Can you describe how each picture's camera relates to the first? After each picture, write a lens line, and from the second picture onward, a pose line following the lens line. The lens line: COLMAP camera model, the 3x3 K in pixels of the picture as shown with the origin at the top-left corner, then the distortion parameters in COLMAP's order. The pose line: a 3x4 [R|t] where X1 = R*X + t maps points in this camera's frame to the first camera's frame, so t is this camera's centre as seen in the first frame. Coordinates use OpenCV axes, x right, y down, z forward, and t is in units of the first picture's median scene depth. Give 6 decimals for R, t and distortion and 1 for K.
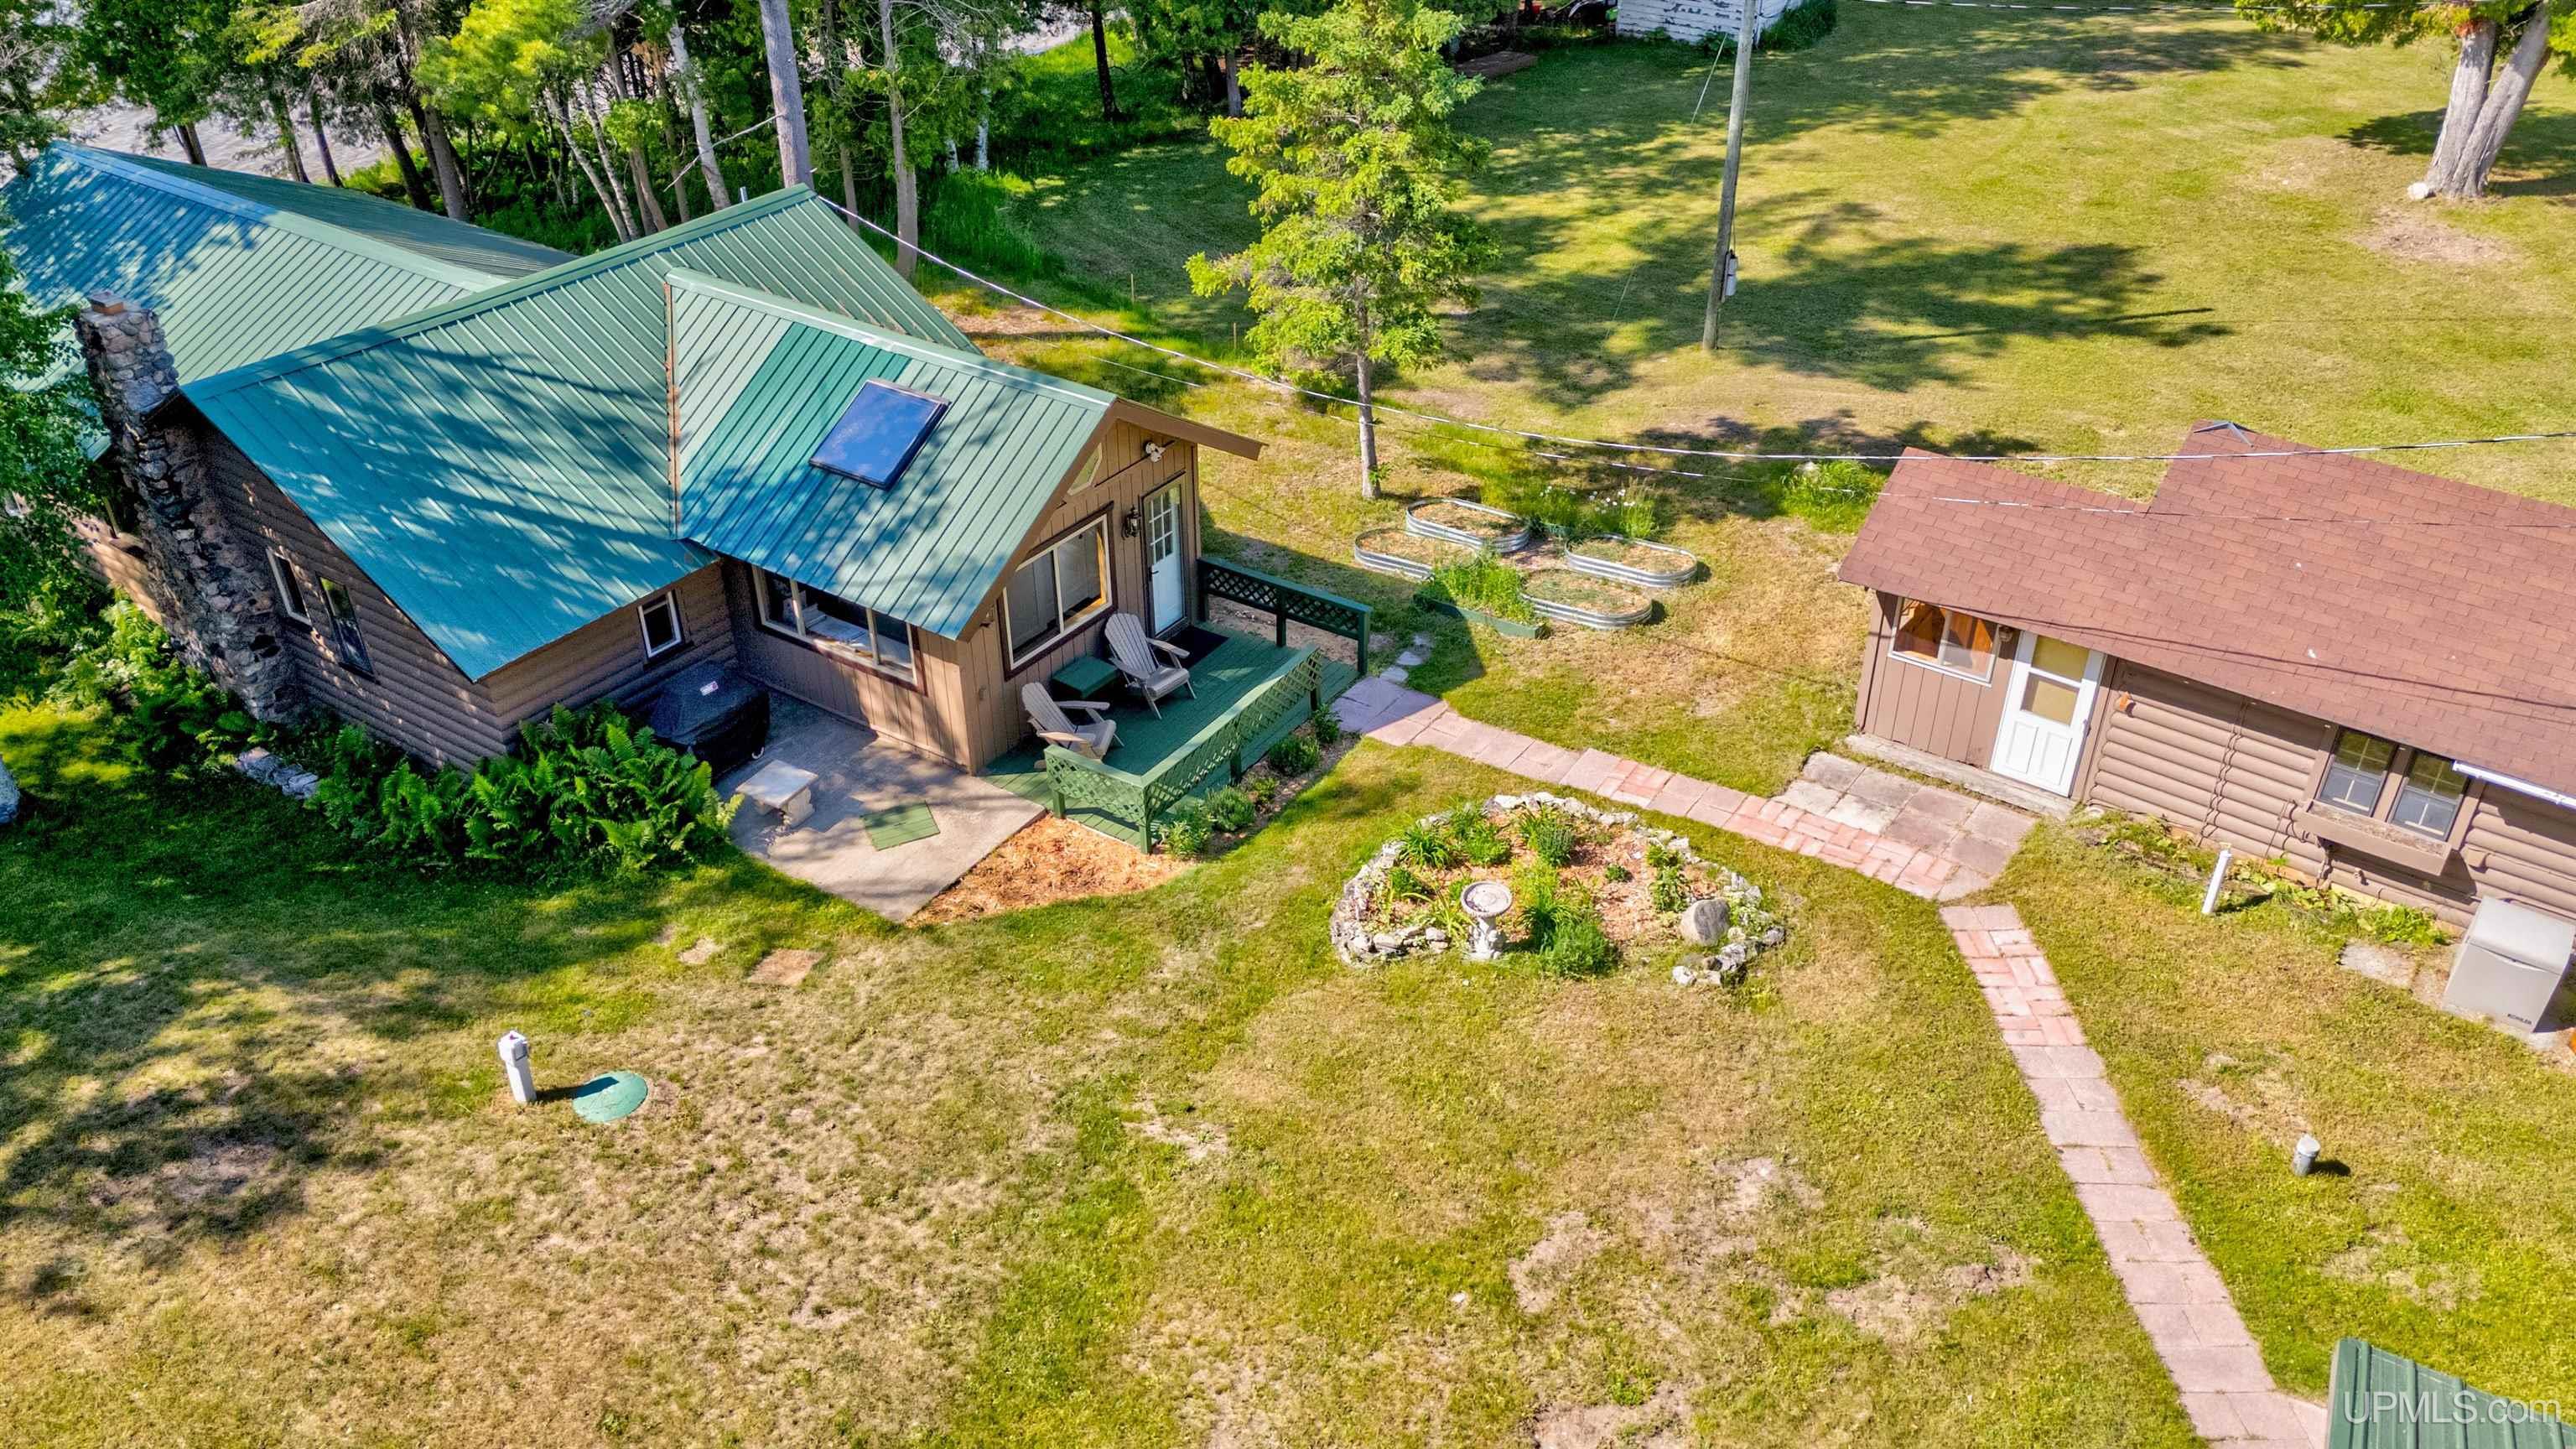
lens RADIAL K [[1773.9, 0, 1262.6], [0, 1773.9, 723.7], [0, 0, 1]] dist [0.060266, -0.000754]
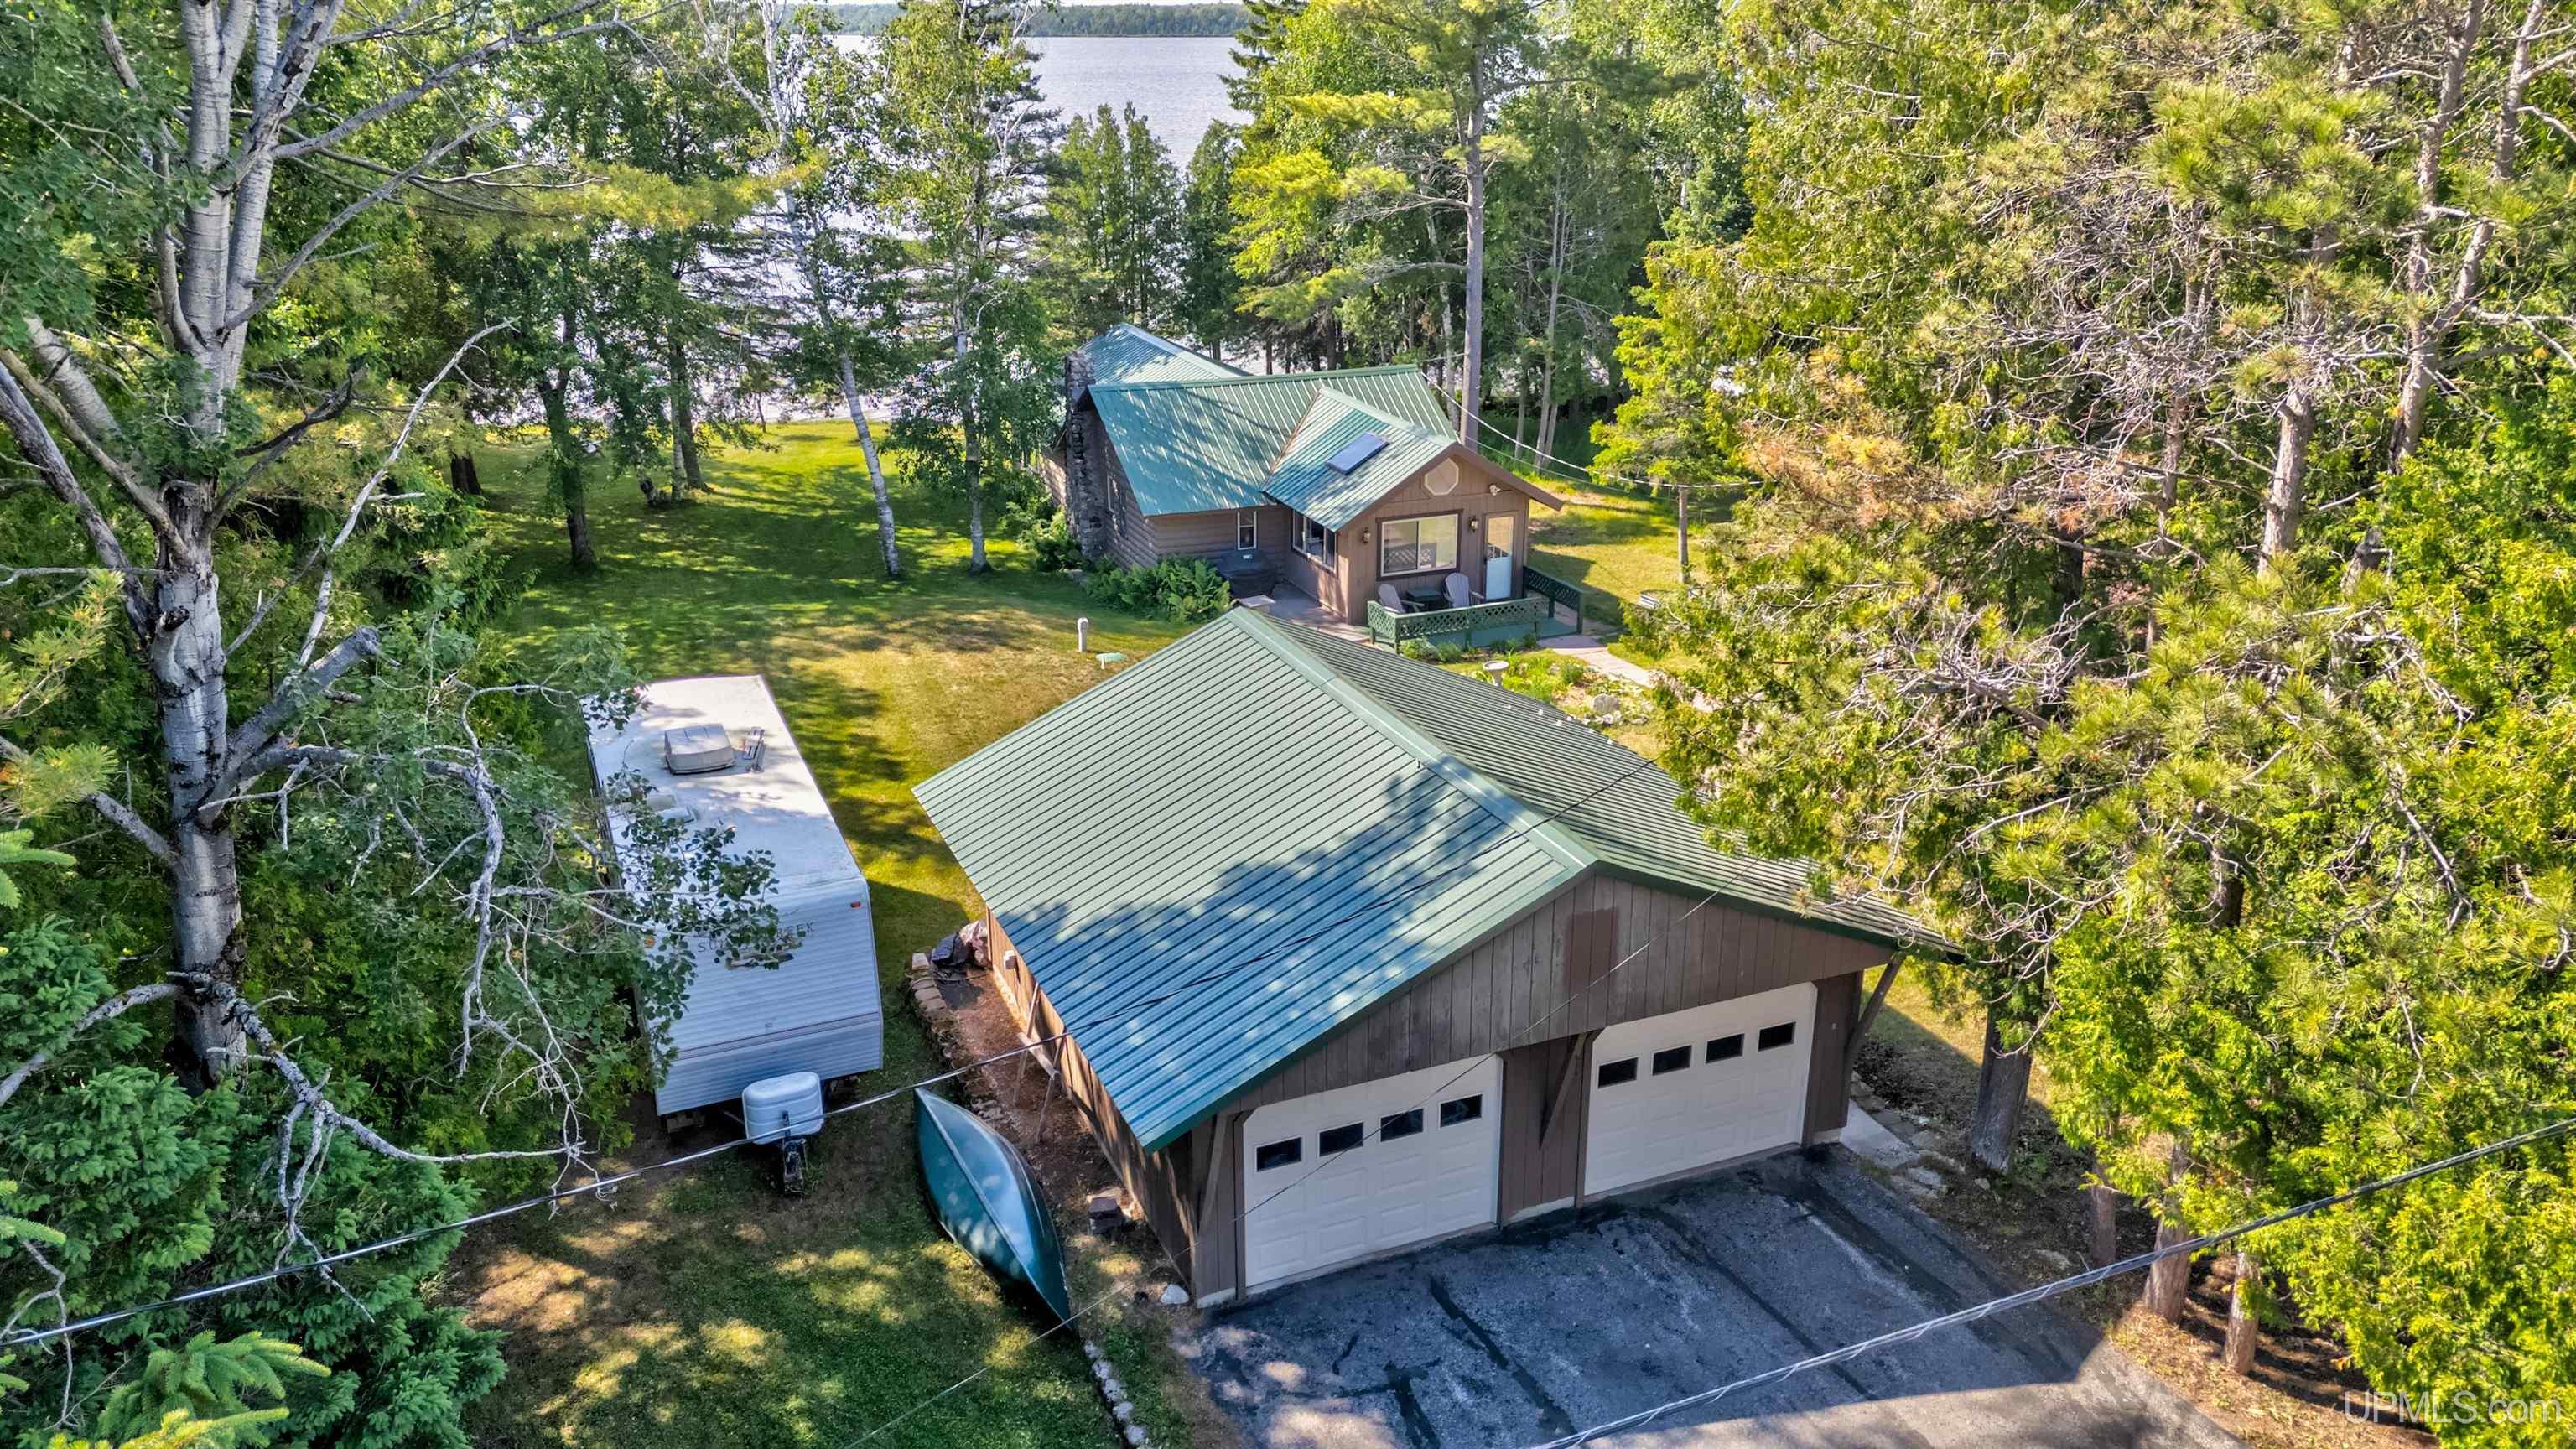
lens RADIAL K [[1773.0, 0, 1288.0], [0, 1773.0, 724.5], [0, 0, 1]] dist [0.055977, -0.005837]
pose [[0.831247, 0.199211, -0.518983, 0.778102], [-0.311895, 0.939928, -0.138768, 0.405938], [0.460163, 0.277219, 0.843446, -0.599012]]
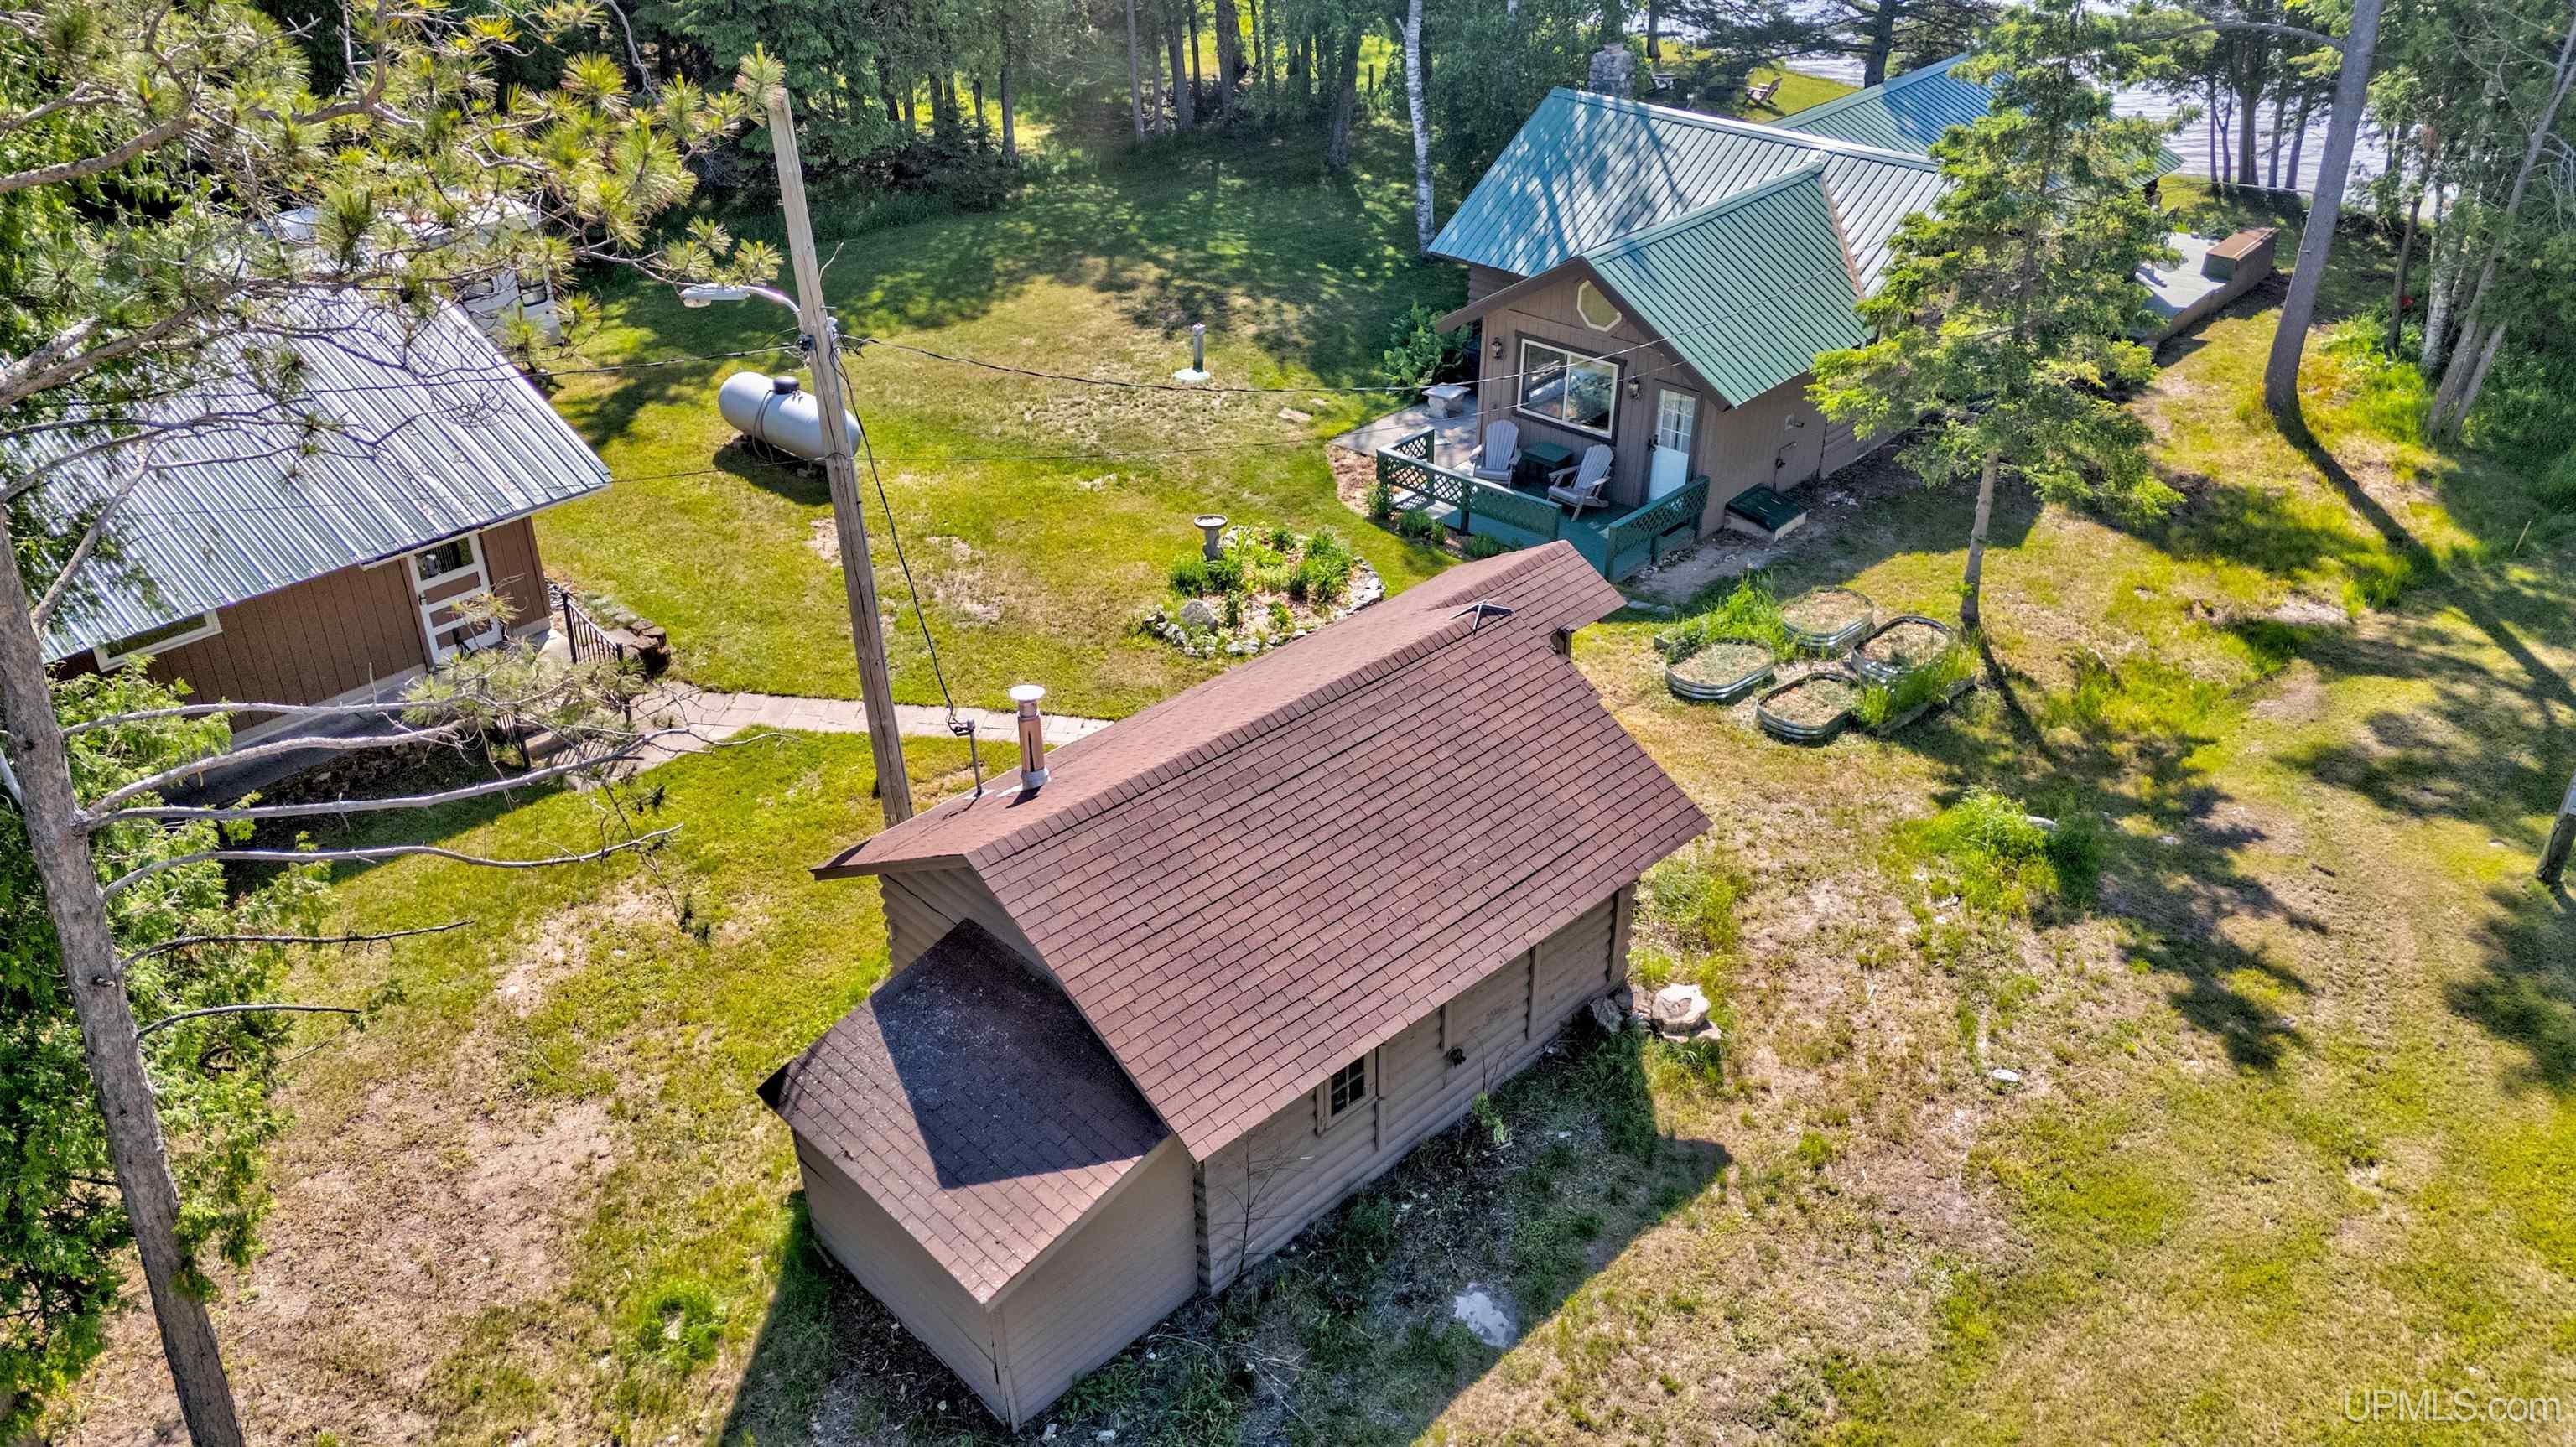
lens RADIAL K [[1772.8, 0, 1288.0], [0, 1772.8, 723.5], [0, 0, 1]] dist [0.055977, -0.005837]
pose [[-0.120072, 0.526916, -0.841393, 1.196733], [-0.554909, 0.667145, 0.496984, -0.461371], [0.823200, 0.526571, 0.212285, 0.657440]]
